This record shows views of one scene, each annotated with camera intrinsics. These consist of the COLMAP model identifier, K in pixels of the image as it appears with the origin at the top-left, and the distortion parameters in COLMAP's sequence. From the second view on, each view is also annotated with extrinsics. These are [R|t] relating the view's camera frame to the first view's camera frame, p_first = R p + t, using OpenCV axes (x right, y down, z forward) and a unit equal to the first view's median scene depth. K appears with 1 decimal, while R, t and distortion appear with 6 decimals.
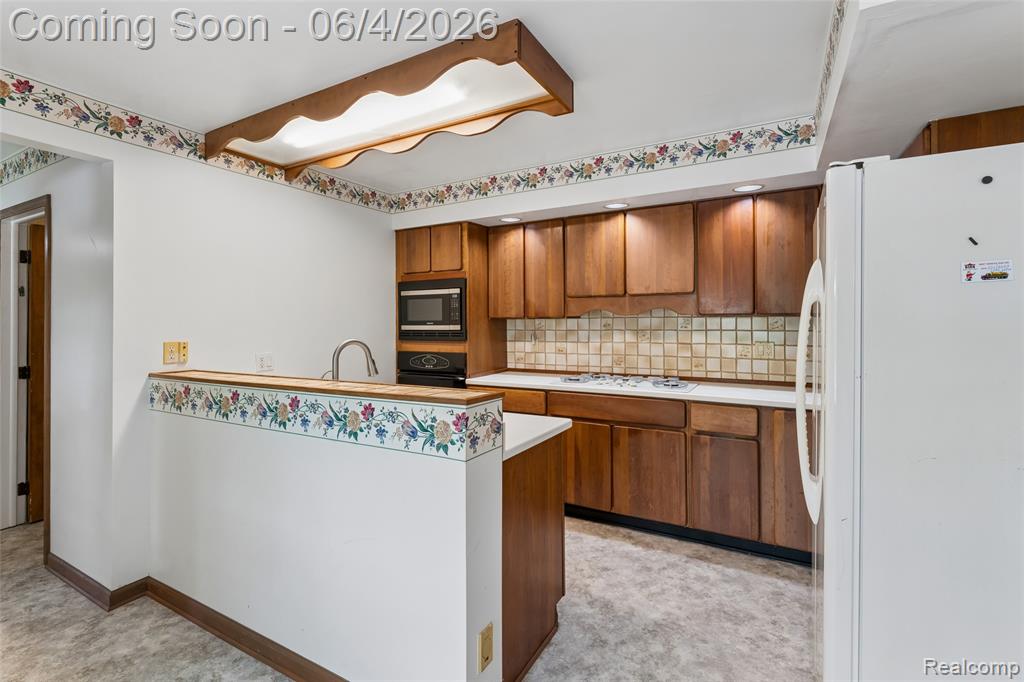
lens RADIAL K [[470.0, 0, 512.6], [0, 470.0, 319.1], [0, 0, 1]] dist [0.000951, 0.000283]
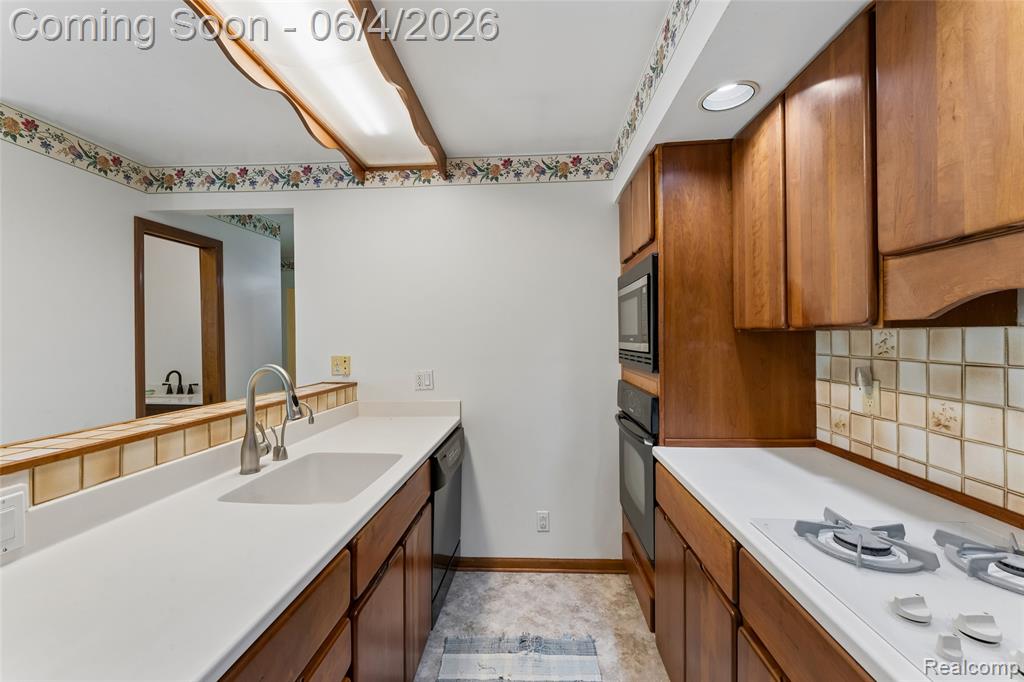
lens RADIAL K [[417.0, 0, 512.0], [0, 417.0, 341.0], [0, 0, 1]] dist [-0.001079, -0.000124]
pose [[0.440513, 0.010298, -0.897687, 0.243653], [0.011343, 0.999791, 0.017036, 0.000223], [0.897674, -0.017687, 0.440304, 0.635924]]
